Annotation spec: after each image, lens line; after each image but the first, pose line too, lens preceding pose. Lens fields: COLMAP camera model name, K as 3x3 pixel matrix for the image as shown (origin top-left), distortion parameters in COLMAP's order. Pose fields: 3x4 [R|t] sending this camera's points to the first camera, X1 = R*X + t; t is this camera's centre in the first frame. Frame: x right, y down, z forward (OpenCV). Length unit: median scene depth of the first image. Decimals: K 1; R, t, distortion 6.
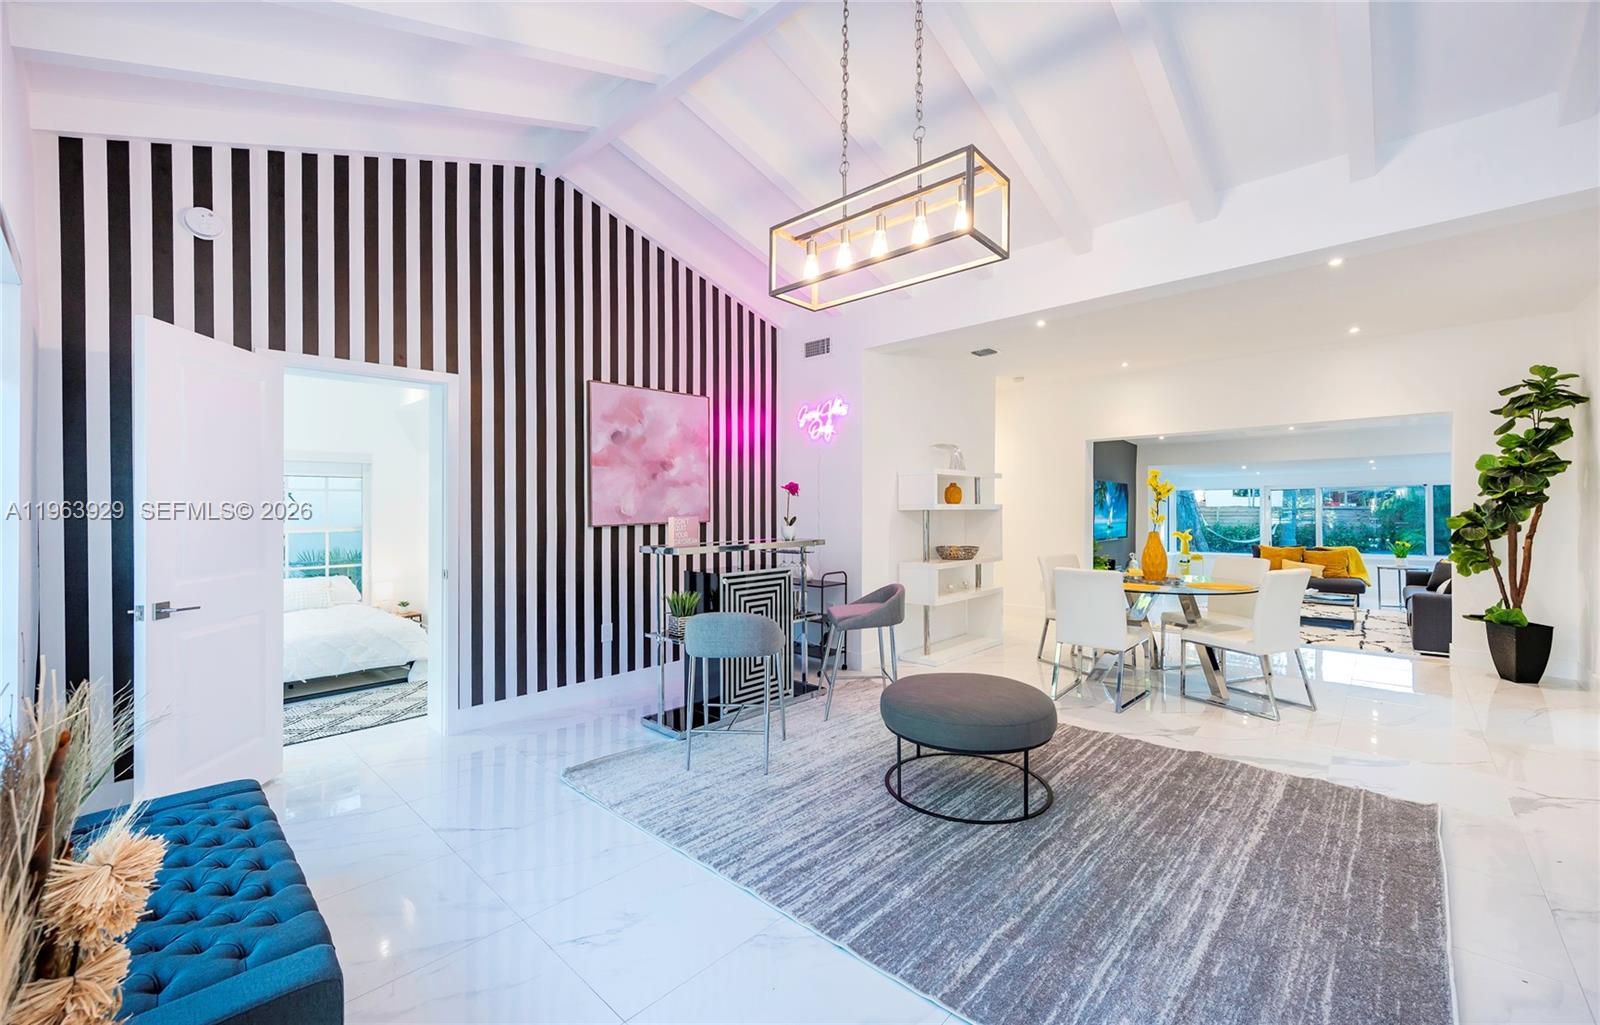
lens RADIAL K [[643.5, 0, 800.0], [0, 643.5, 512.5], [0, 0, 1]] dist [0.019449, -0.000192]
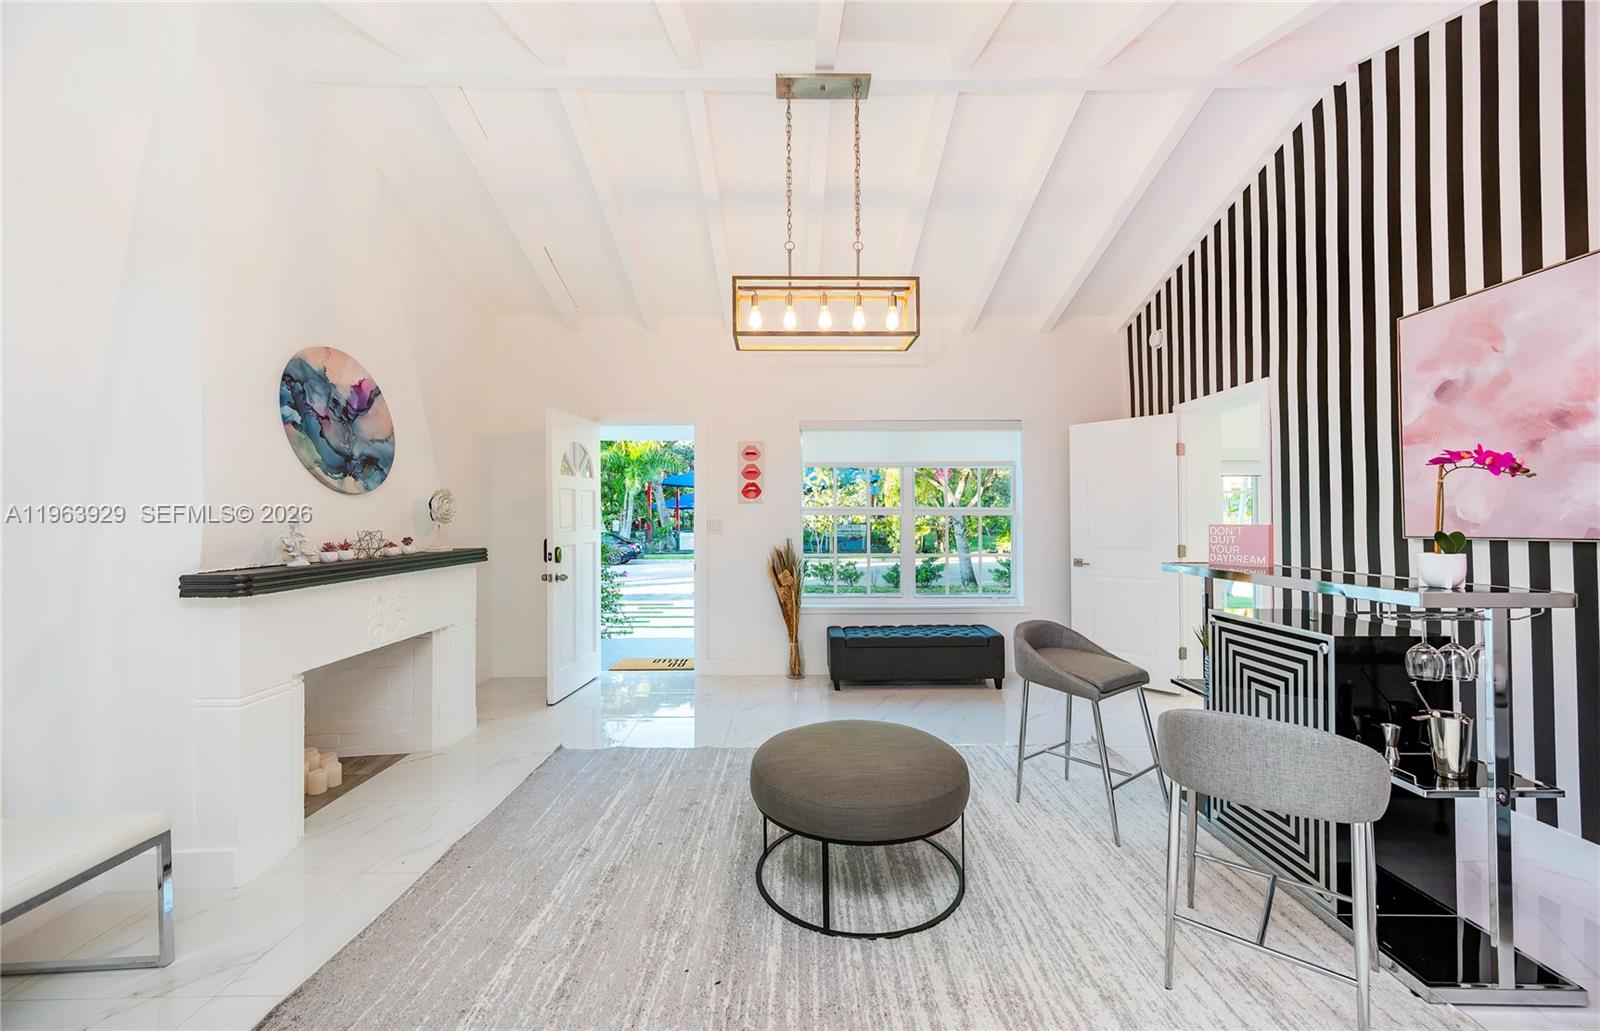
lens RADIAL K [[643.5, 0, 800.0], [0, 643.5, 515.5], [0, 0, 1]] dist [0.019449, -0.000192]
pose [[-0.730486, 0.005466, -0.682905, 0.628269], [0.003850, 0.999985, 0.003885, -0.006928], [0.682916, 0.000208, -0.730496, 1.140612]]
